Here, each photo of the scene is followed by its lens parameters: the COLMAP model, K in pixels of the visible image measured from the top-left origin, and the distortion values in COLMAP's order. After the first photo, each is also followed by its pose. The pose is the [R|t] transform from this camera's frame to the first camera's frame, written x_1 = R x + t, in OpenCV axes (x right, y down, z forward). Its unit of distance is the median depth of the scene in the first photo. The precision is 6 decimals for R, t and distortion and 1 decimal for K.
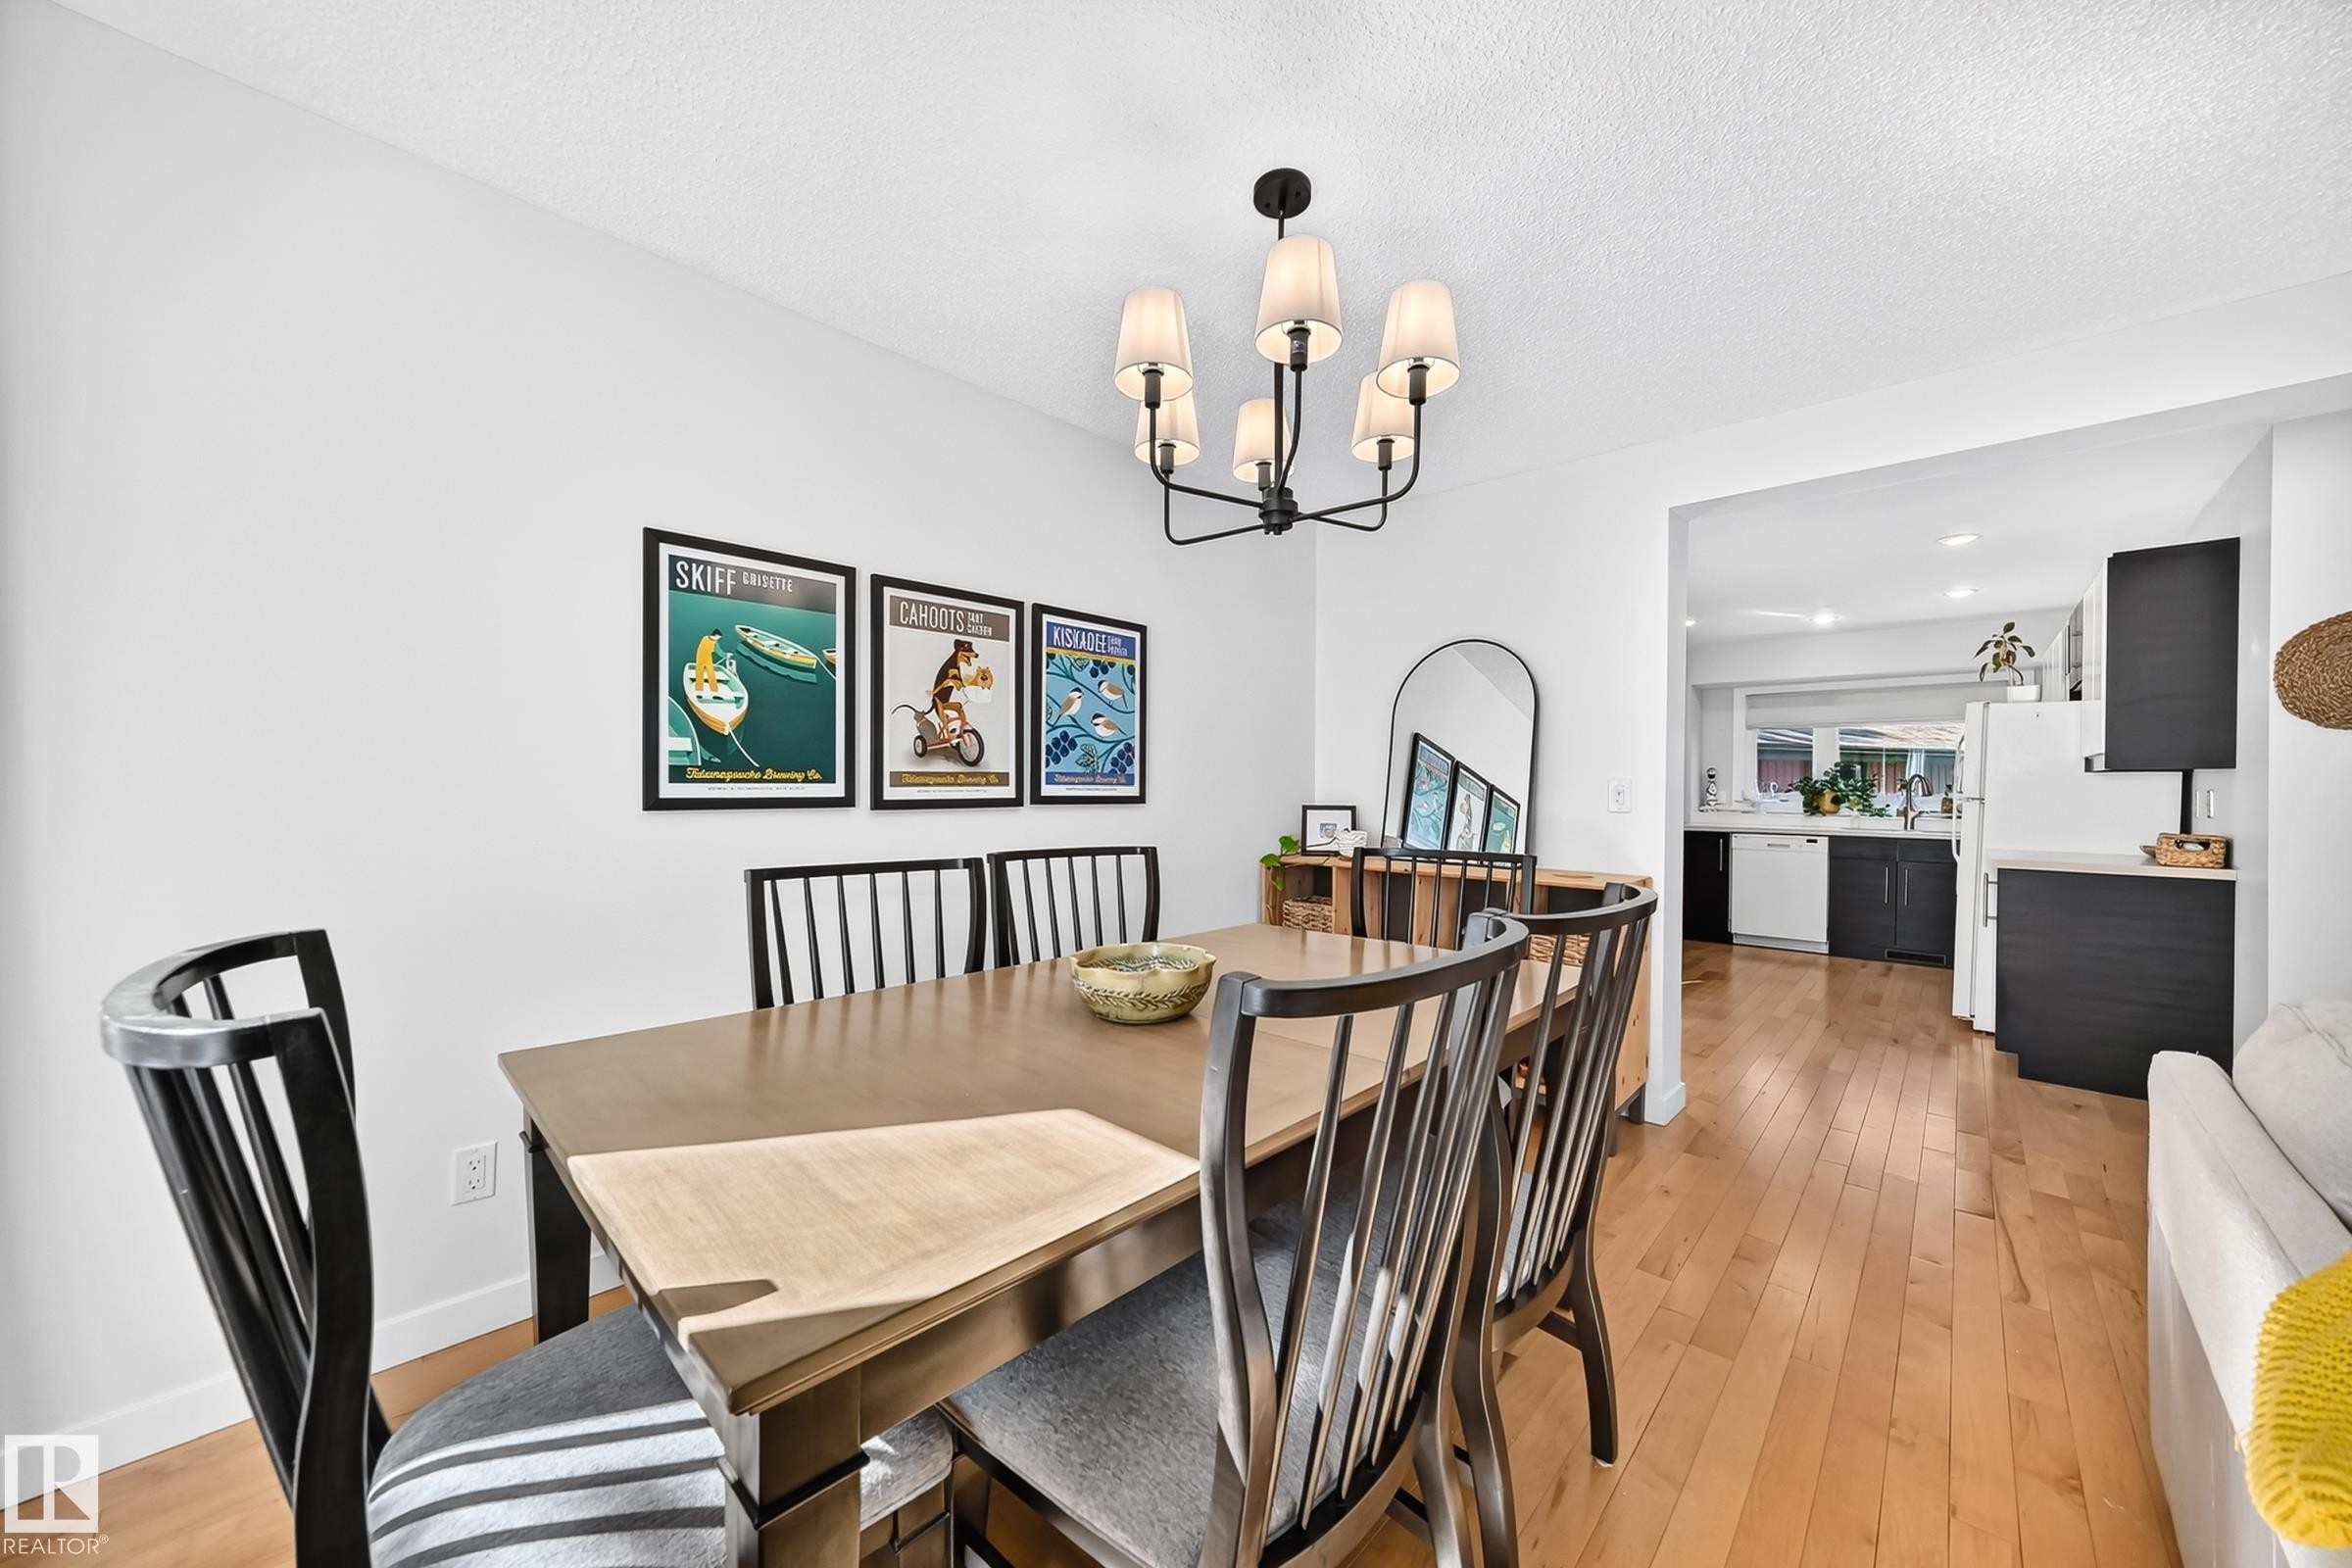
lens RADIAL K [[843.0, 0, 1182.9], [0, 843.0, 790.6], [0, 0, 1]] dist [-0.020497, 0.005488]
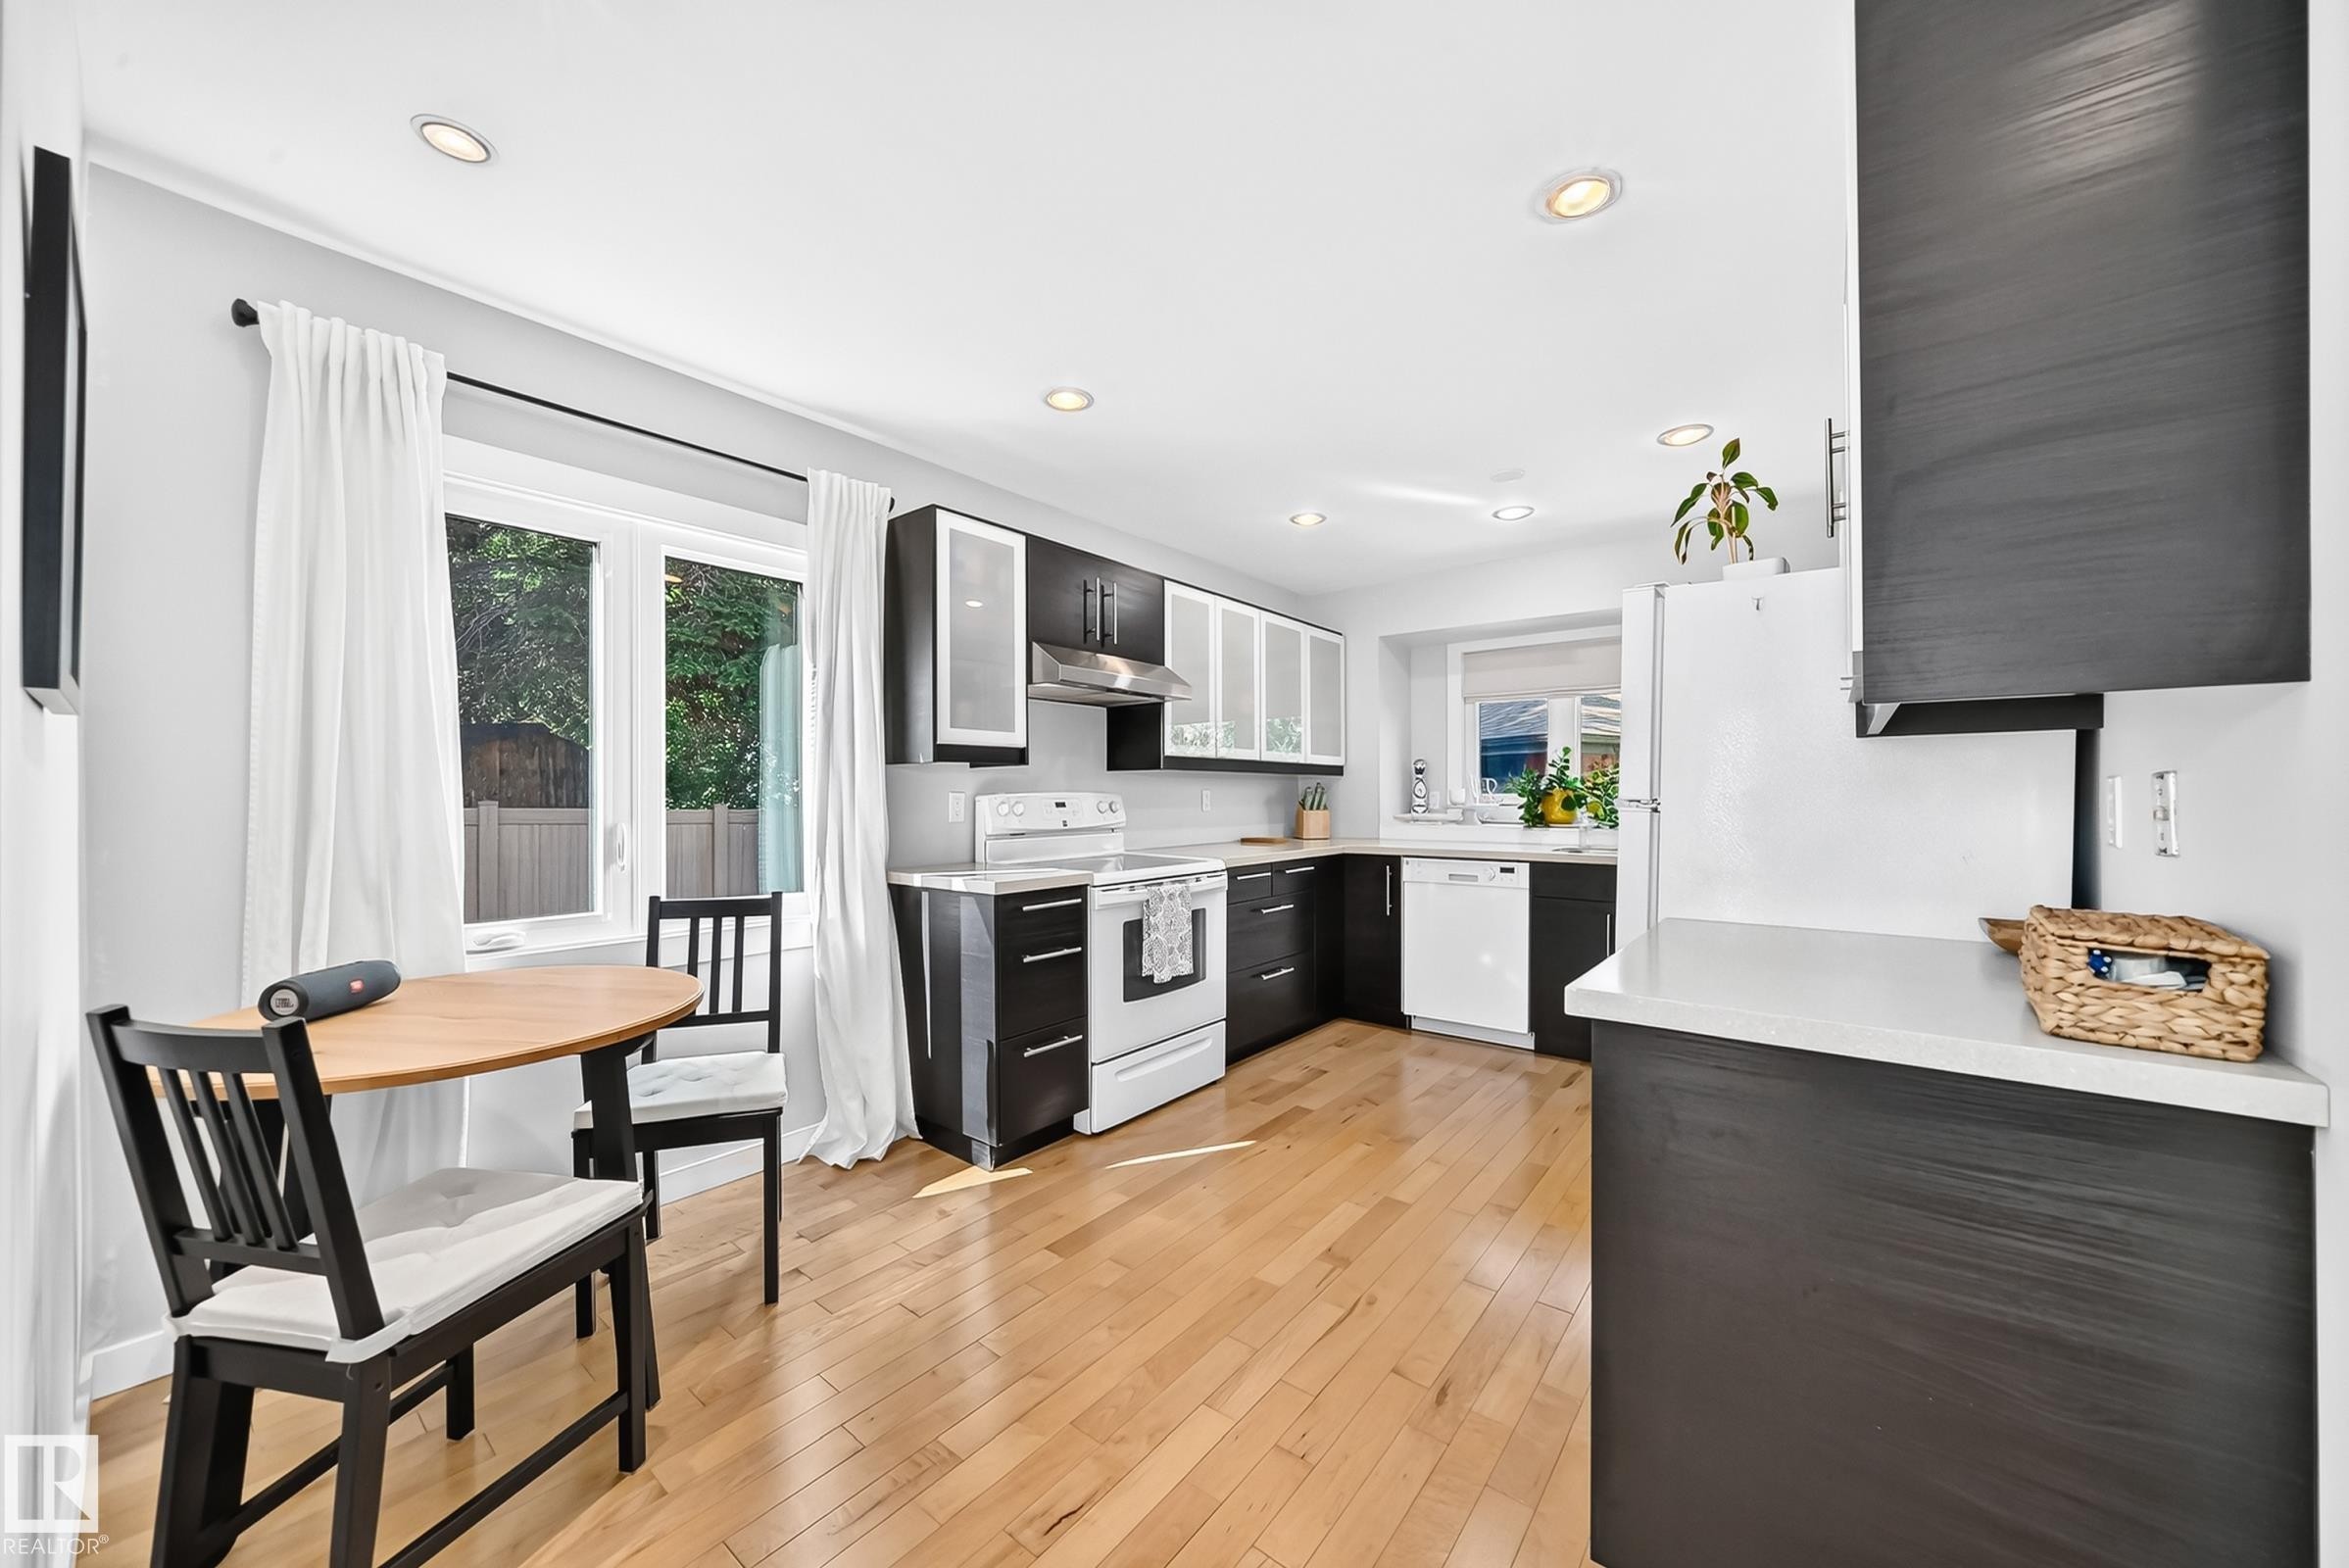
lens RADIAL K [[841.9, 0, 1181.4], [0, 841.9, 790.6], [0, 0, 1]] dist [-0.020497, 0.005488]
pose [[0.996478, -0.010434, 0.083200, 0.998201], [0.011095, 0.999910, -0.007485, 0.006237], [-0.083114, 0.008381, 0.996505, 0.854605]]
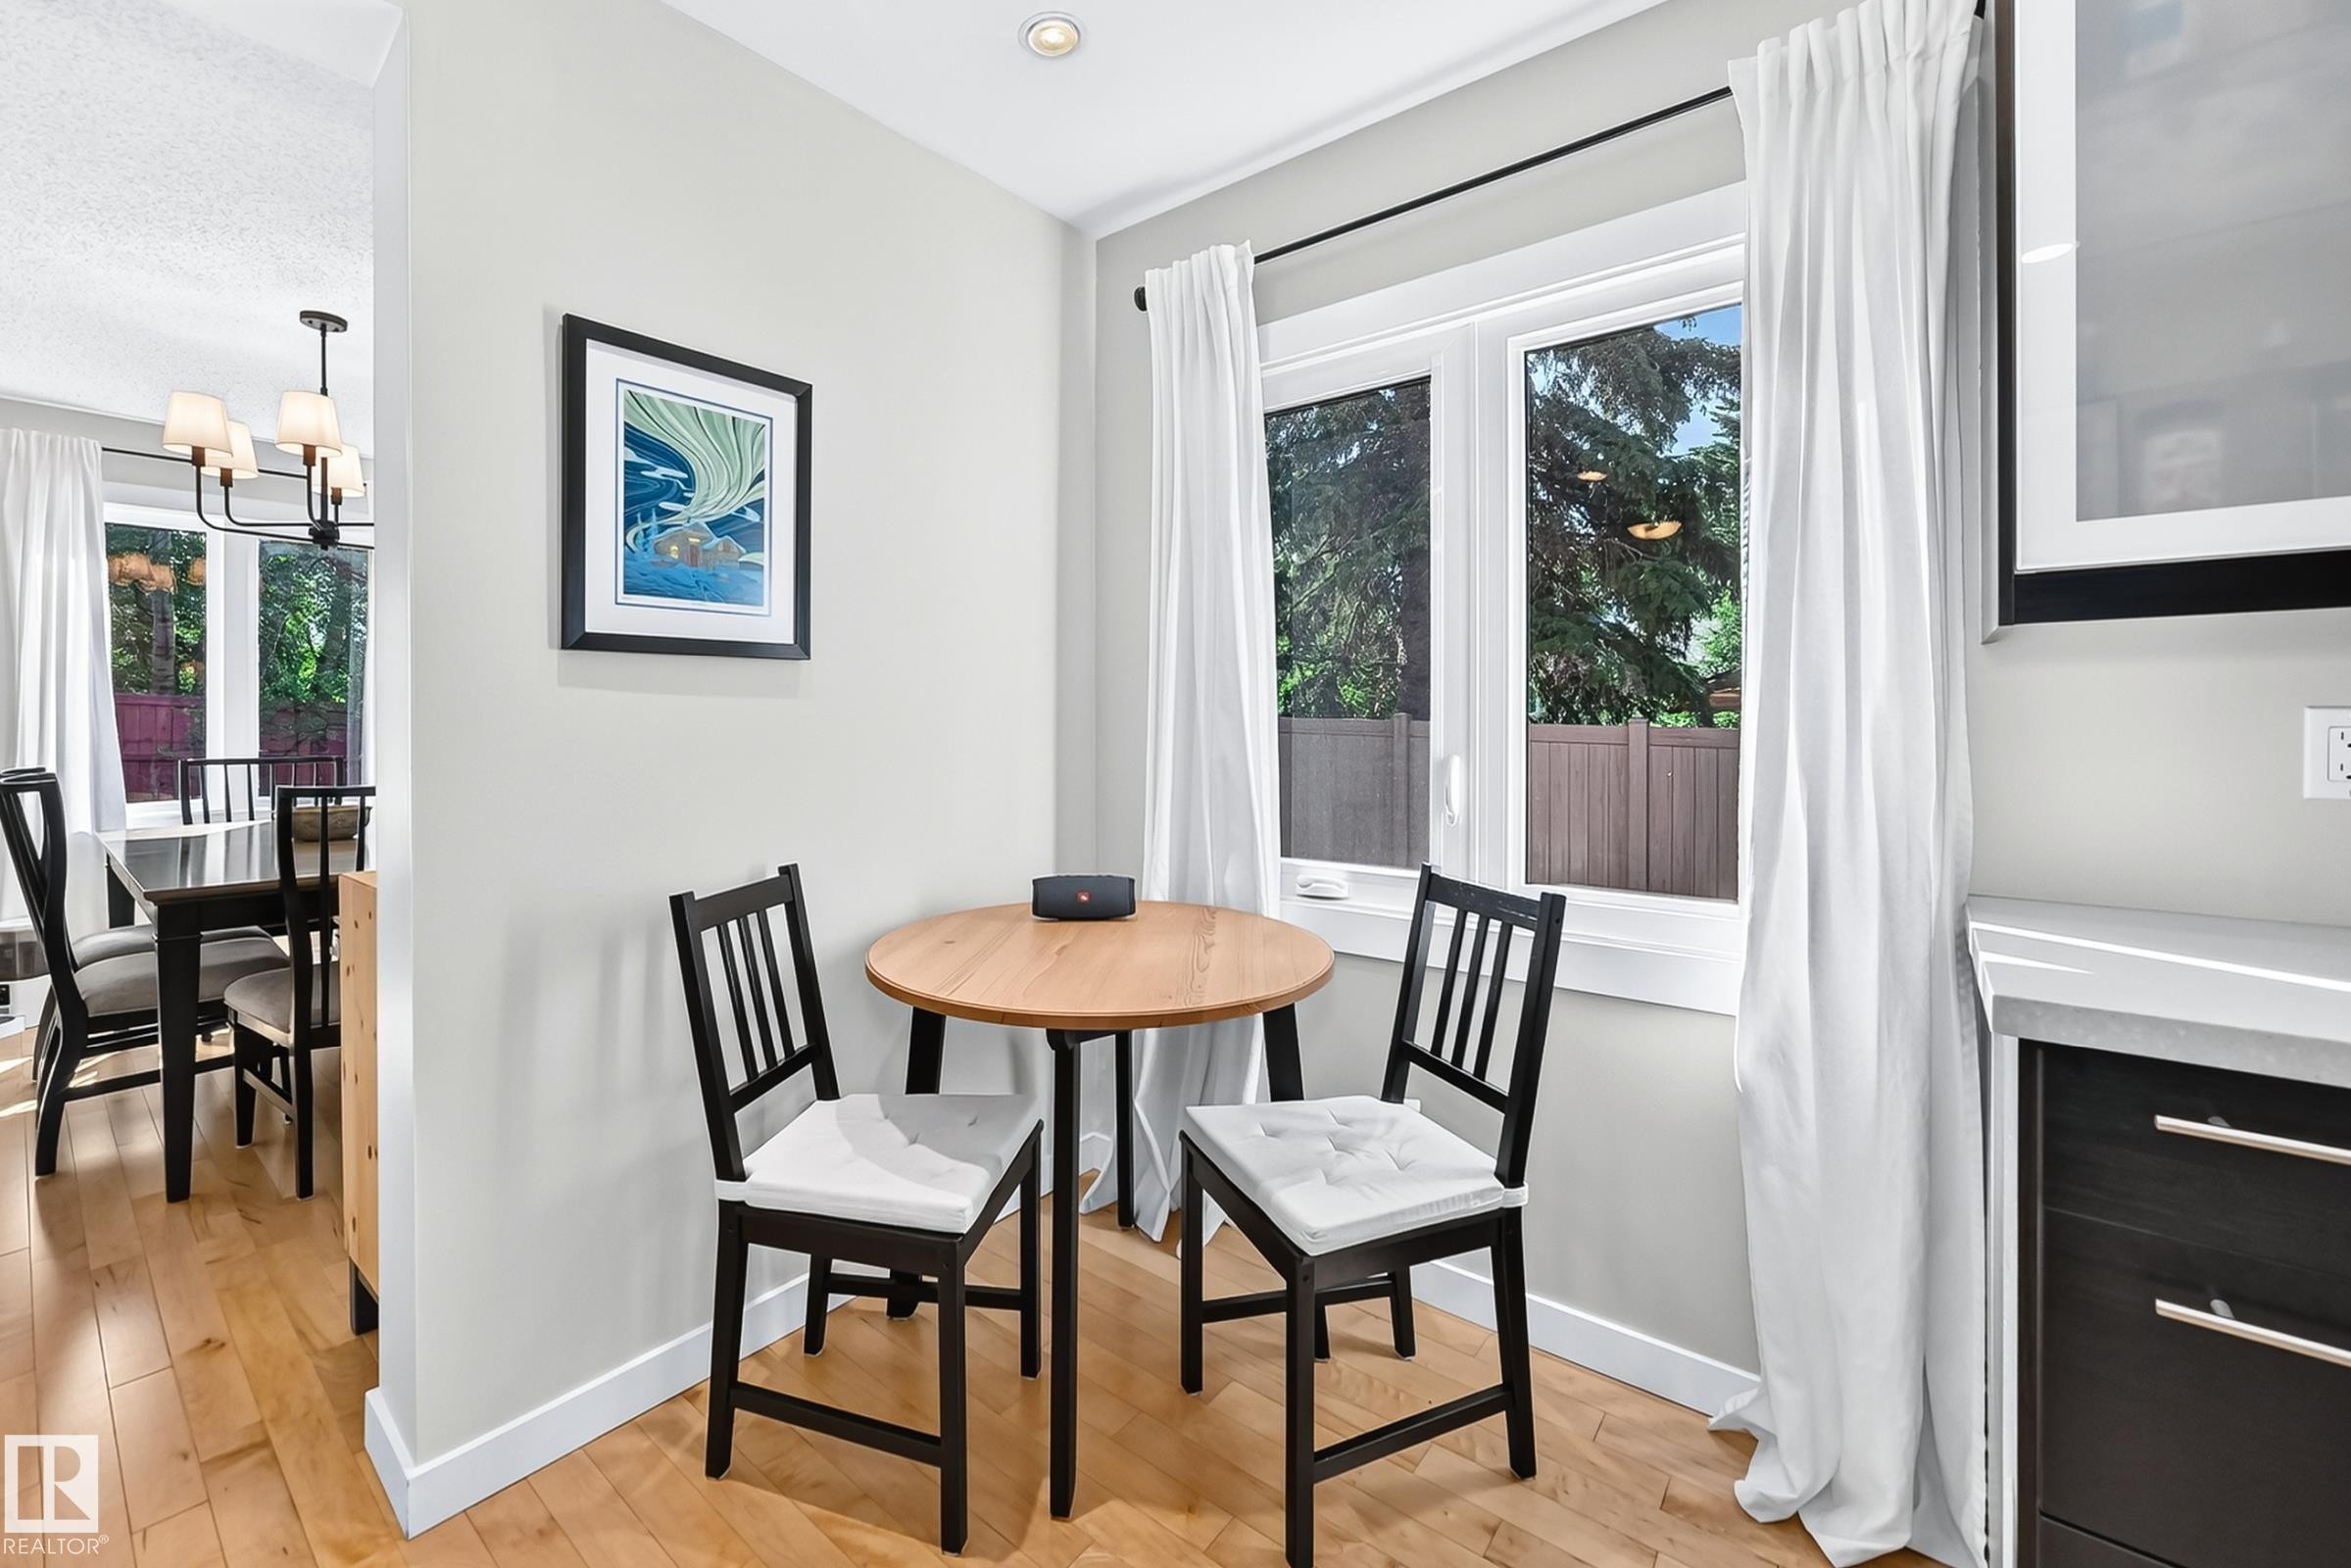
lens RADIAL K [[996.9, 0, 1170.0], [0, 996.9, 727.2], [0, 0, 1]] dist [-0.000246, 0.000034]
pose [[0.043723, -0.003852, -0.999036, 1.202848], [-0.001798, 0.999991, -0.003935, 0.008222], [0.999042, 0.001968, 0.043715, 1.488064]]
